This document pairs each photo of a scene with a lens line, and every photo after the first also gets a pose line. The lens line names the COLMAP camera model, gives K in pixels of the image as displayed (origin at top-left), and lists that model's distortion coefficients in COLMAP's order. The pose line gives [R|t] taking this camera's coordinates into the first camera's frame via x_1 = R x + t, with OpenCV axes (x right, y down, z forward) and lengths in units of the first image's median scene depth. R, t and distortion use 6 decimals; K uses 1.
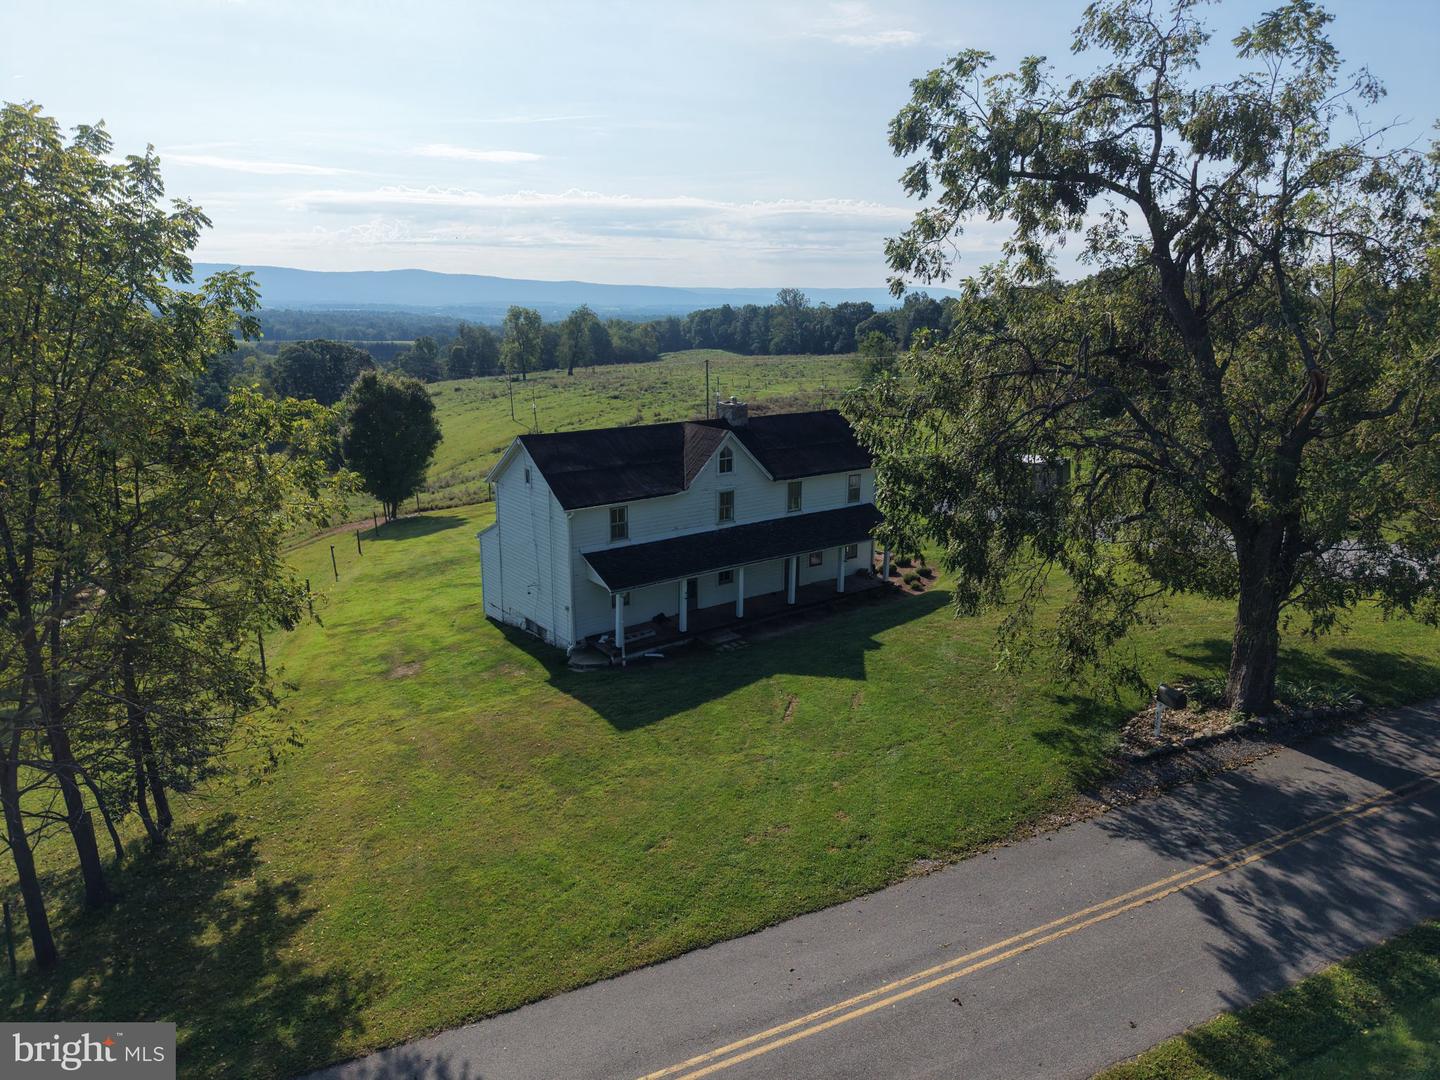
lens RADIAL K [[962.1, 0, 722.7], [0, 962.1, 535.8], [0, 0, 1]] dist [0.028163, -0.029025]
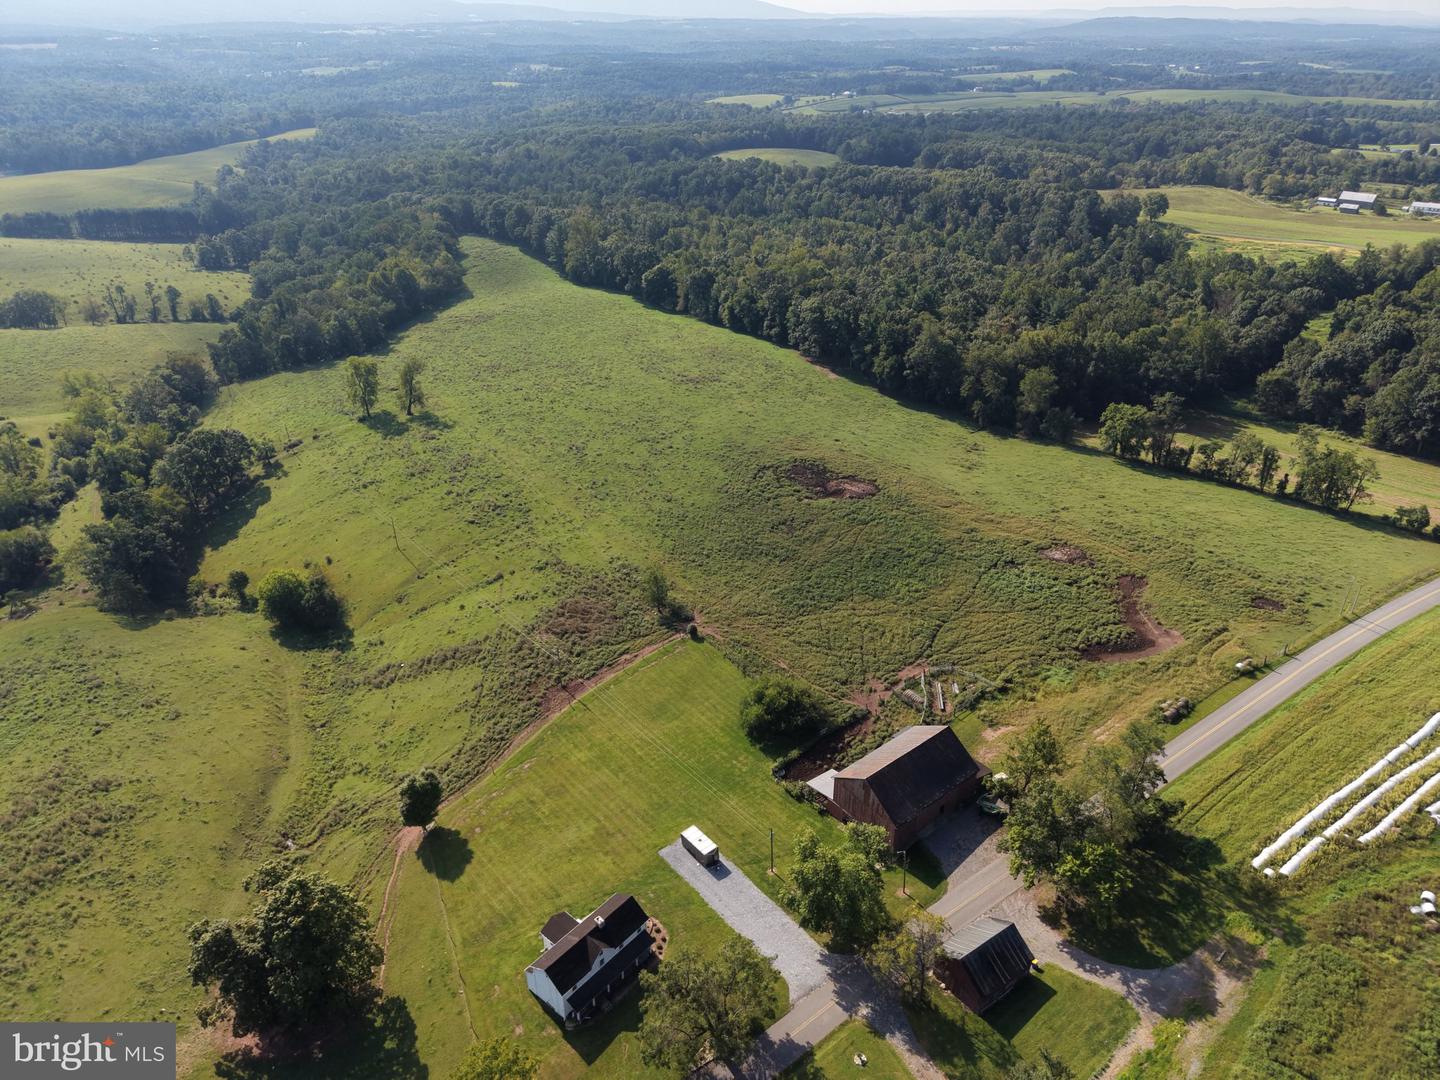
lens RADIAL K [[962.1, 0, 721.7], [0, 962.1, 539.8], [0, 0, 1]] dist [0.028163, -0.029025]
pose [[0.979091, -0.096474, 0.179091, -0.077573], [0.045922, 0.962485, 0.267419, -3.706052], [-0.198172, -0.253604, 0.946791, -3.073806]]
